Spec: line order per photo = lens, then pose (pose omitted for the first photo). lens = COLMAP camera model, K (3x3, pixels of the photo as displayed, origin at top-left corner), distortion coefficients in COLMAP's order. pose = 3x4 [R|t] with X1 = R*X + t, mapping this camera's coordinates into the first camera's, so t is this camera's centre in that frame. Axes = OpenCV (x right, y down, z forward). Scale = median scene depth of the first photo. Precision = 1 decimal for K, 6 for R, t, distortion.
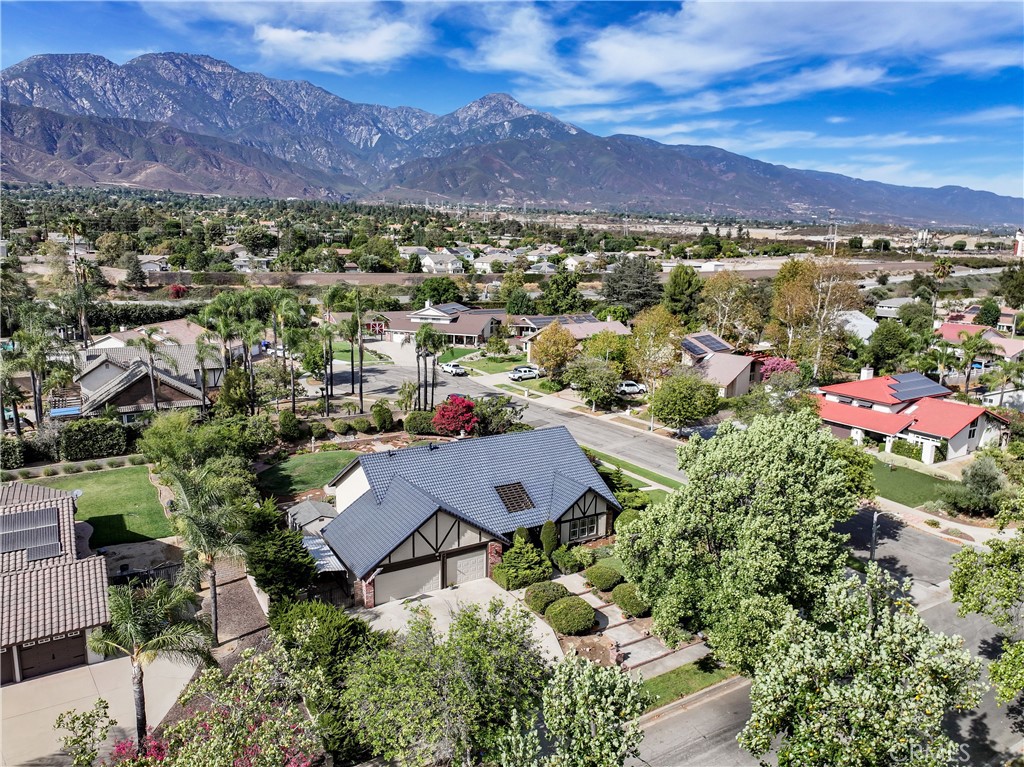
lens RADIAL K [[714.9, 0, 511.1], [0, 714.9, 380.6], [0, 0, 1]] dist [0.019798, 0.000041]
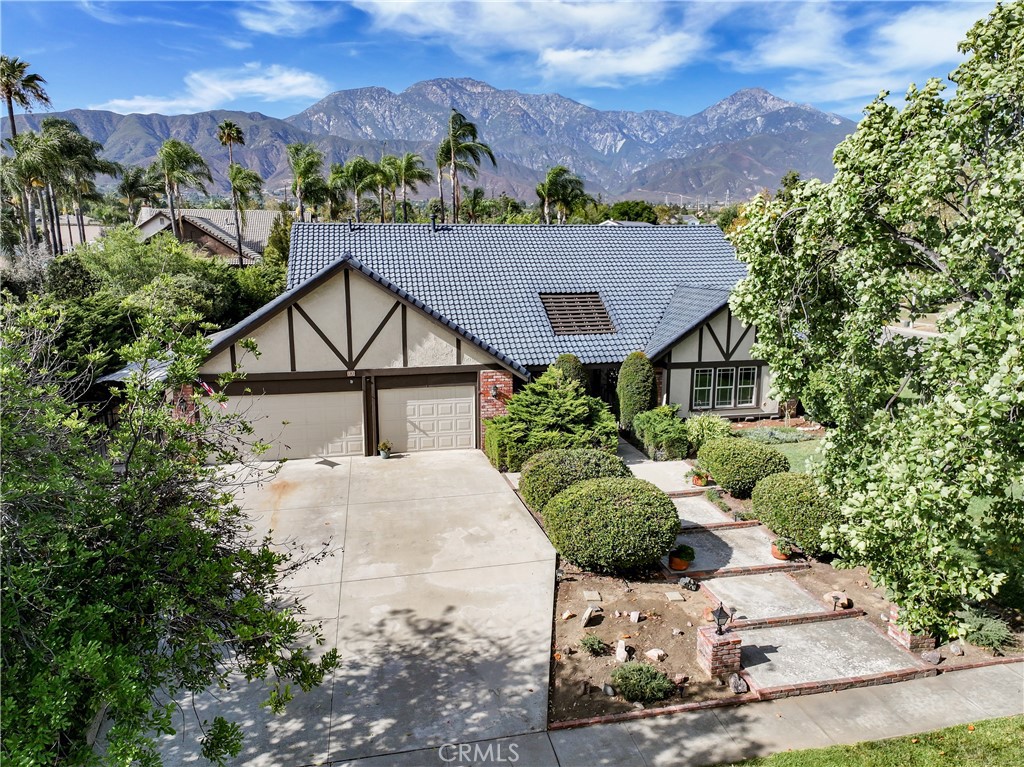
lens RADIAL K [[714.9, 0, 511.1], [0, 714.9, 380.6], [0, 0, 1]] dist [0.019798, 0.000041]
pose [[0.946685, 0.043950, -0.319148, 0.135640], [-0.047104, 0.998888, -0.002166, 0.240437], [0.318697, 0.017084, 0.947703, 0.595476]]
